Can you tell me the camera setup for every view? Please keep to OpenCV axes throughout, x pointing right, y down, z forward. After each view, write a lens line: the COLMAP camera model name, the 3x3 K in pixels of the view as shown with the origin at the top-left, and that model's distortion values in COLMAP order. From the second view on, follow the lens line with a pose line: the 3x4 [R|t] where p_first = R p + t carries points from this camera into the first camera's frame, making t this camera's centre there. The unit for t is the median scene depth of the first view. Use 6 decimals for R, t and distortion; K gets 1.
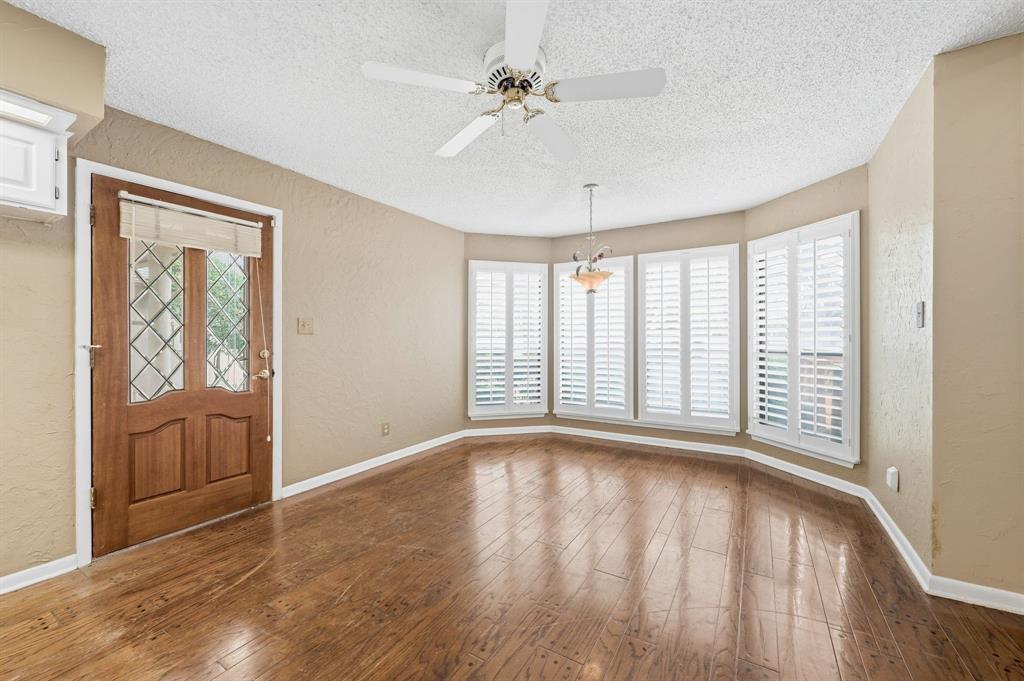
lens RADIAL K [[409.1, 0, 511.2], [0, 409.1, 339.4], [0, 0, 1]] dist [-0.000347, 0.000038]
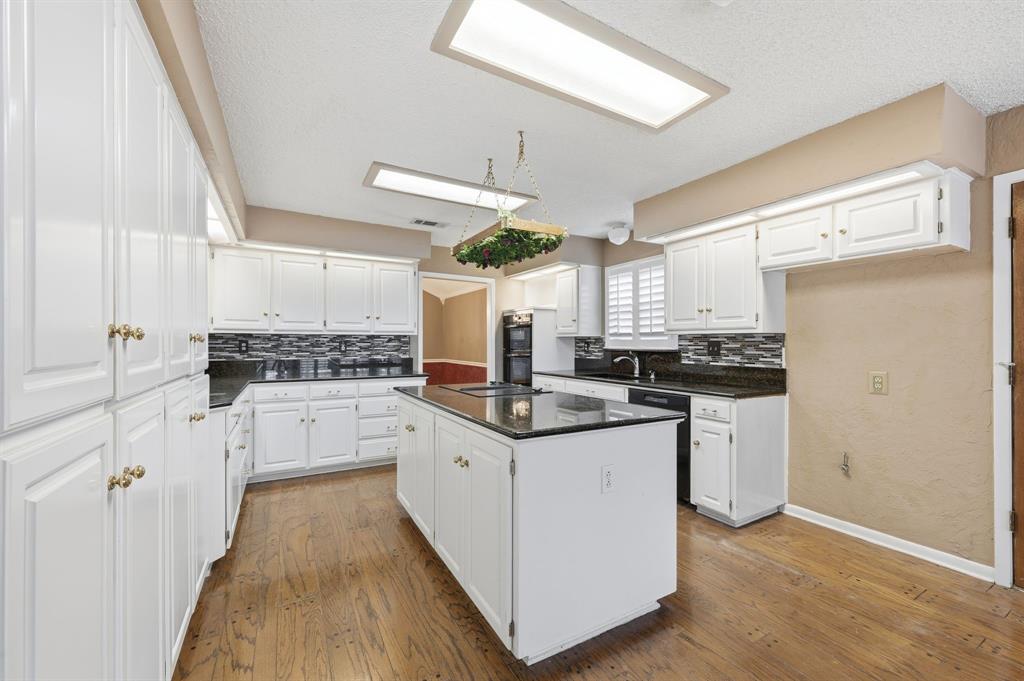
lens RADIAL K [[409.1, 0, 513.1], [0, 409.1, 340.8], [0, 0, 1]] dist [-0.000347, 0.000038]
pose [[-0.496793, 0.002516, -0.867866, 0.212408], [0.003396, 0.999994, 0.000956, -0.022624], [0.867863, -0.002472, -0.496798, 0.246239]]
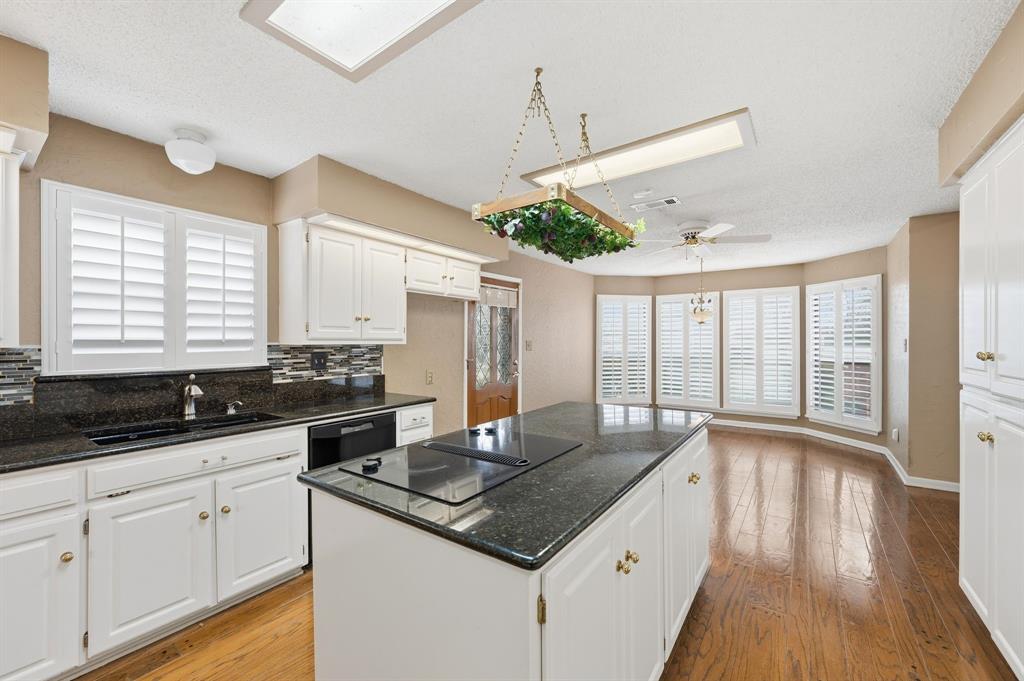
lens RADIAL K [[409.1, 0, 512.8], [0, 409.1, 341.8], [0, 0, 1]] dist [-0.000347, 0.000038]
pose [[0.996722, 0.000291, -0.080897, -0.362068], [-0.000324, 1.000000, -0.000404, -0.039467], [0.080897, 0.000429, 0.996722, -0.563846]]
